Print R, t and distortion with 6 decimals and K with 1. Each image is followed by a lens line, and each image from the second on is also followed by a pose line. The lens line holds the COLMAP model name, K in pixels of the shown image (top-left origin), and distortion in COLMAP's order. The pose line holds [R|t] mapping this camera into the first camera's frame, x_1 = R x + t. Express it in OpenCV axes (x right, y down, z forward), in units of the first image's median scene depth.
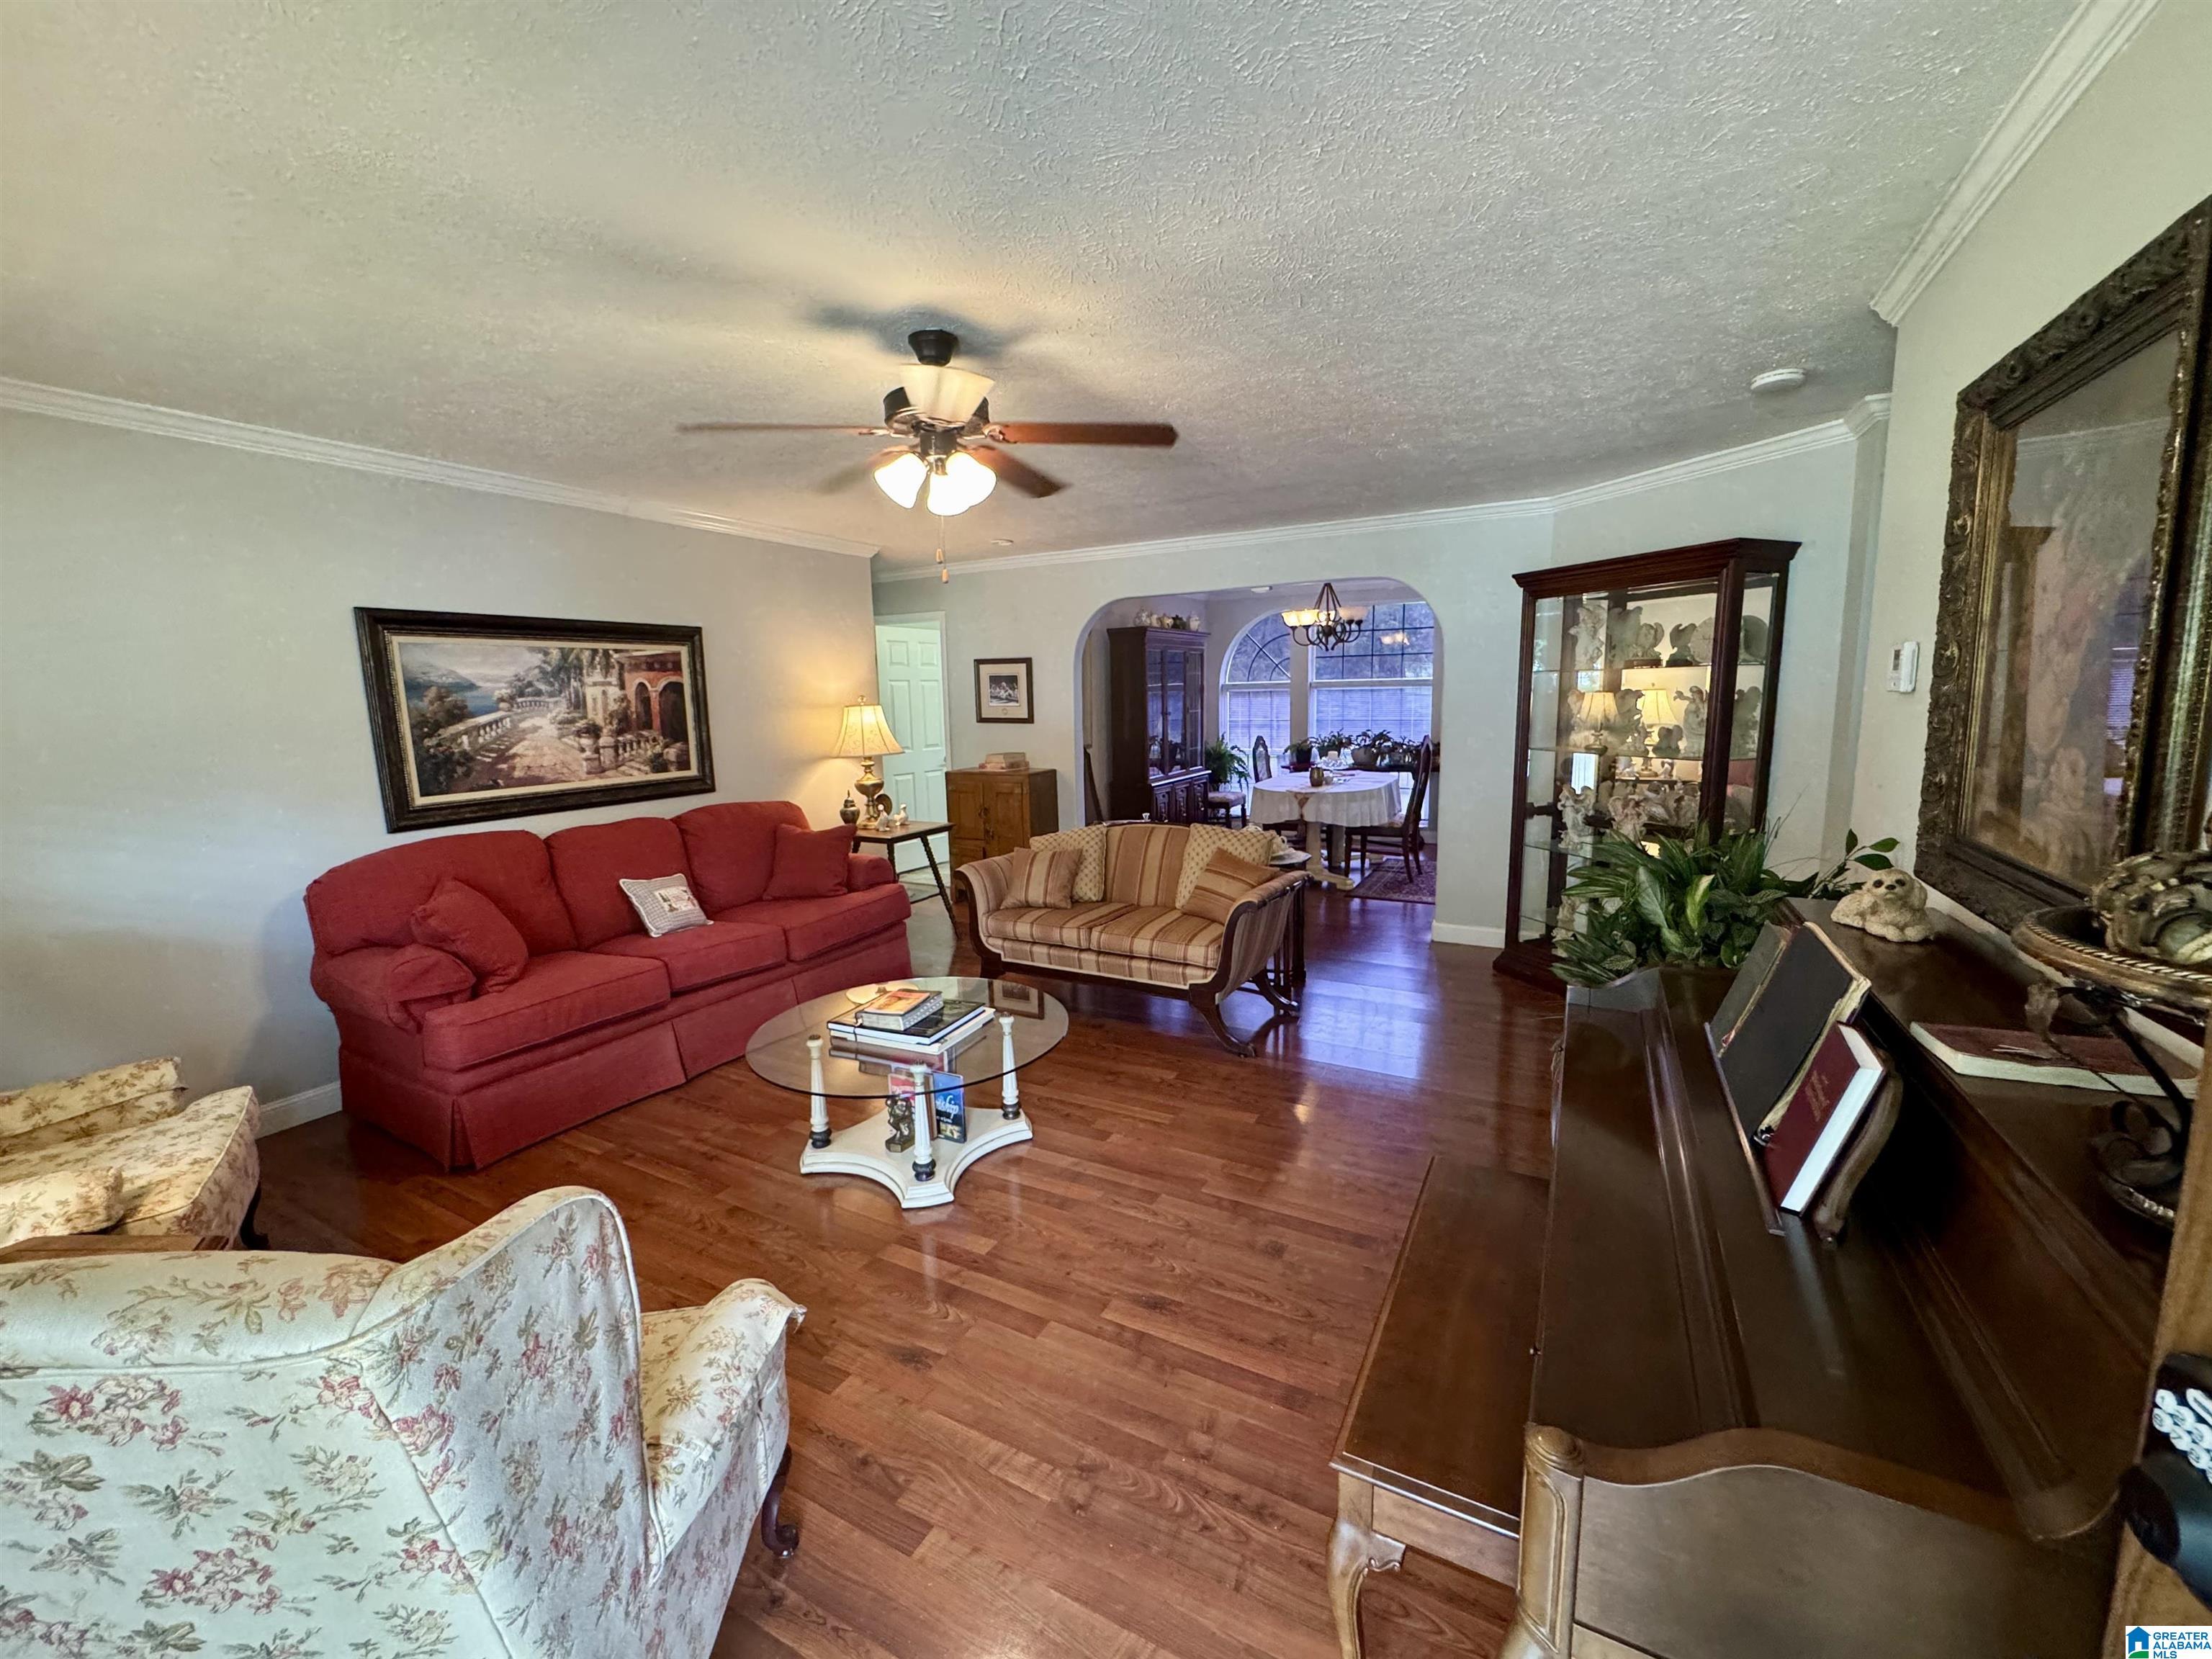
lens RADIAL K [[883.4, 0, 1106.1], [0, 883.4, 826.2], [0, 0, 1]] dist [-0.003637, 0.000106]
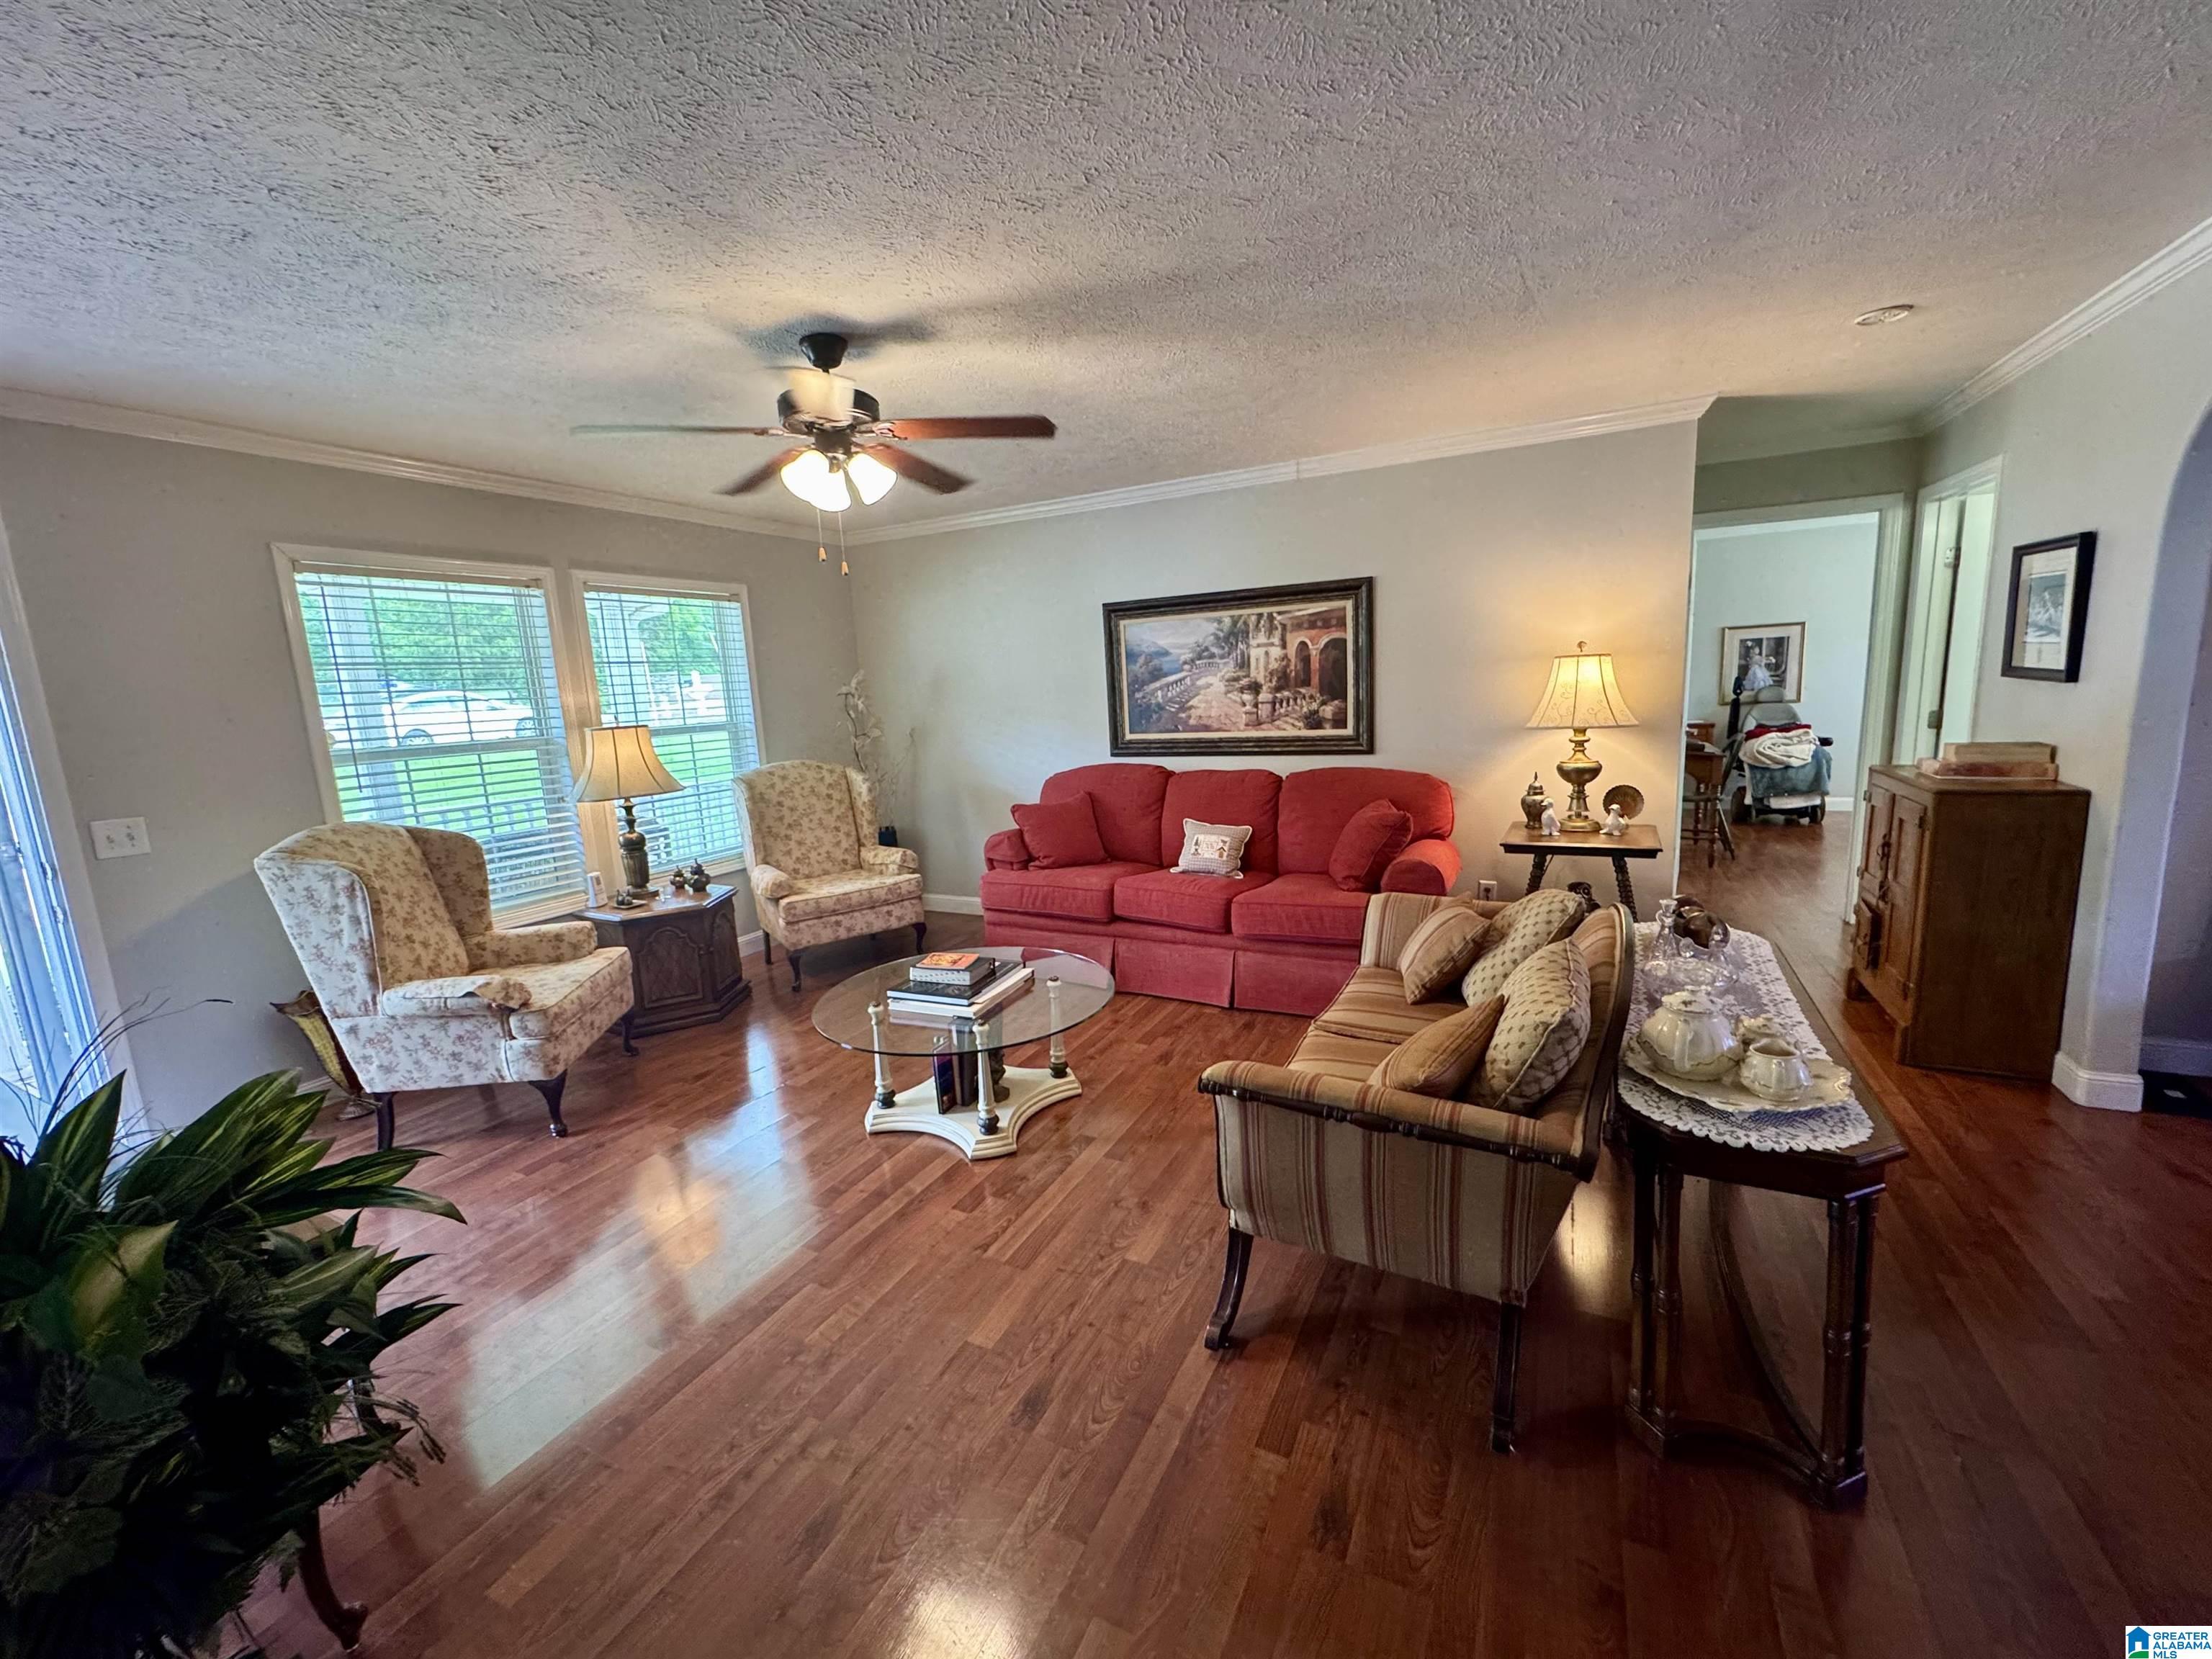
lens RADIAL K [[883.4, 0, 1106.1], [0, 883.4, 826.2], [0, 0, 1]] dist [-0.003637, 0.000106]
pose [[0.020082, 0.189031, -0.981766, 0.561439], [-0.096282, 0.977766, 0.186291, -0.128900], [0.995152, 0.090785, 0.037836, 0.797414]]
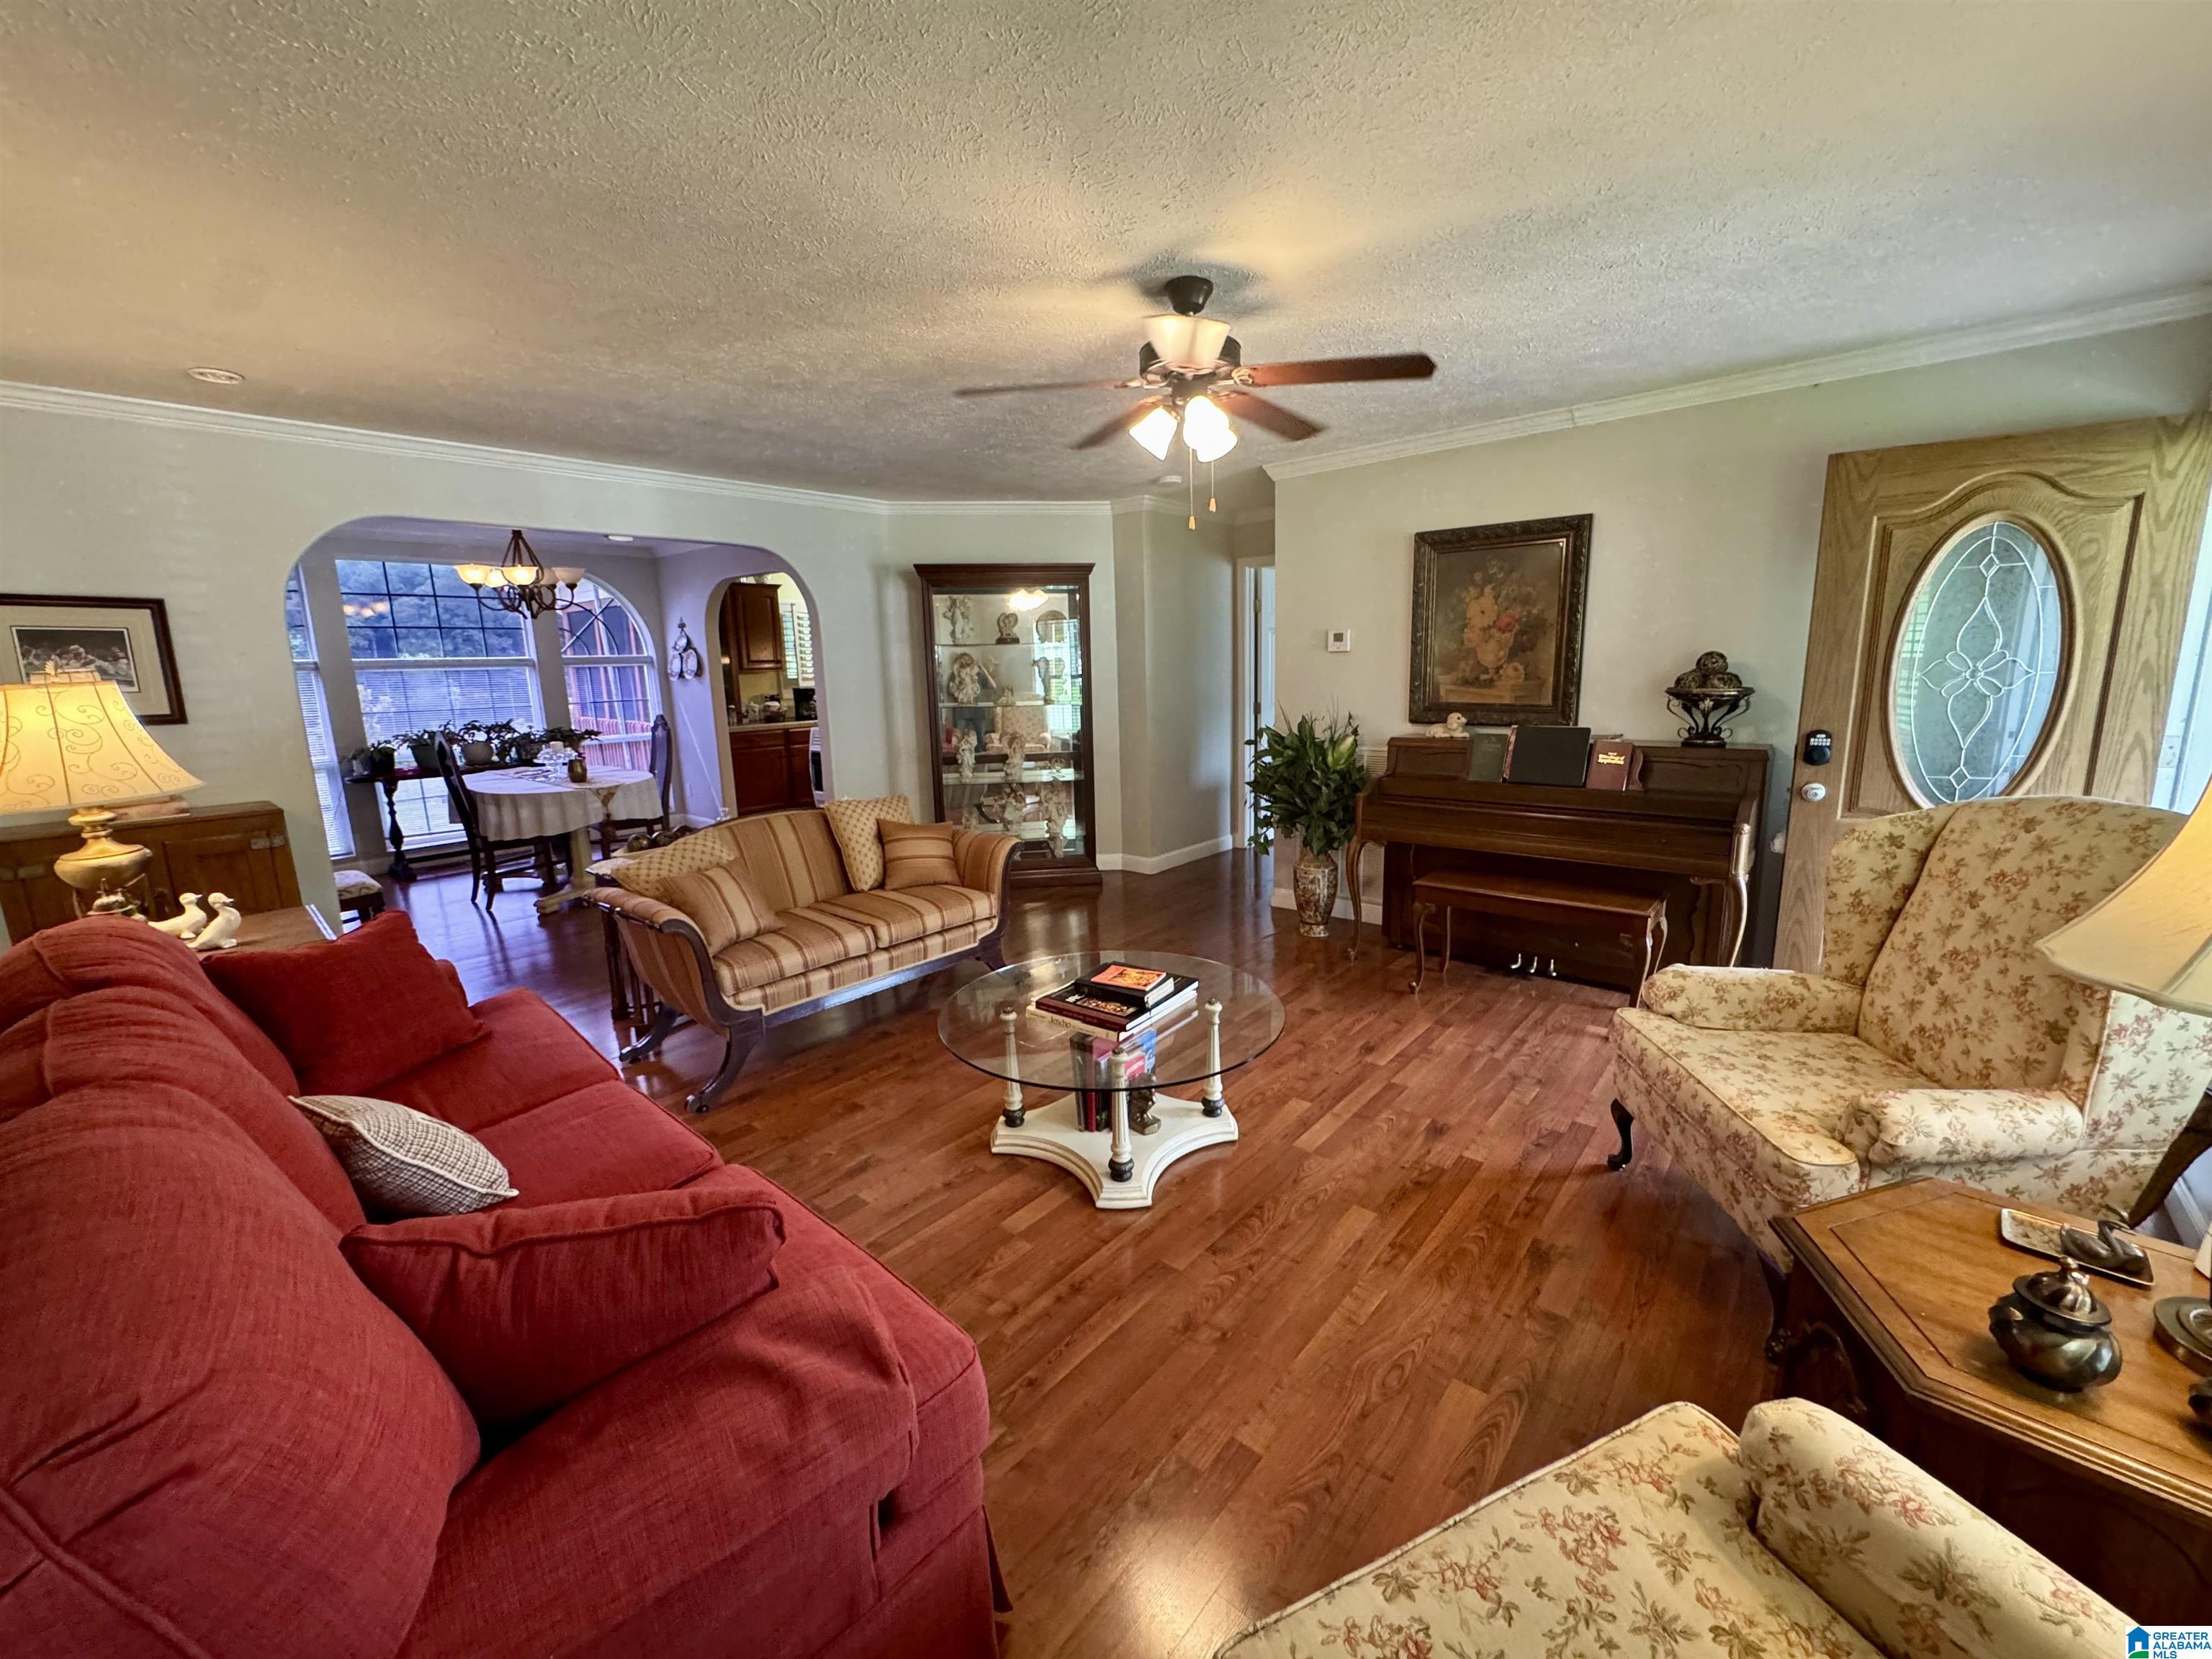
lens RADIAL K [[883.4, 0, 1106.1], [0, 883.4, 826.2], [0, 0, 1]] dist [-0.003637, 0.000106]
pose [[0.210923, -0.163698, 0.963698, -0.765789], [0.161364, 0.978183, 0.130841, -0.054506], [-0.964092, 0.127909, 0.232736, 0.551340]]
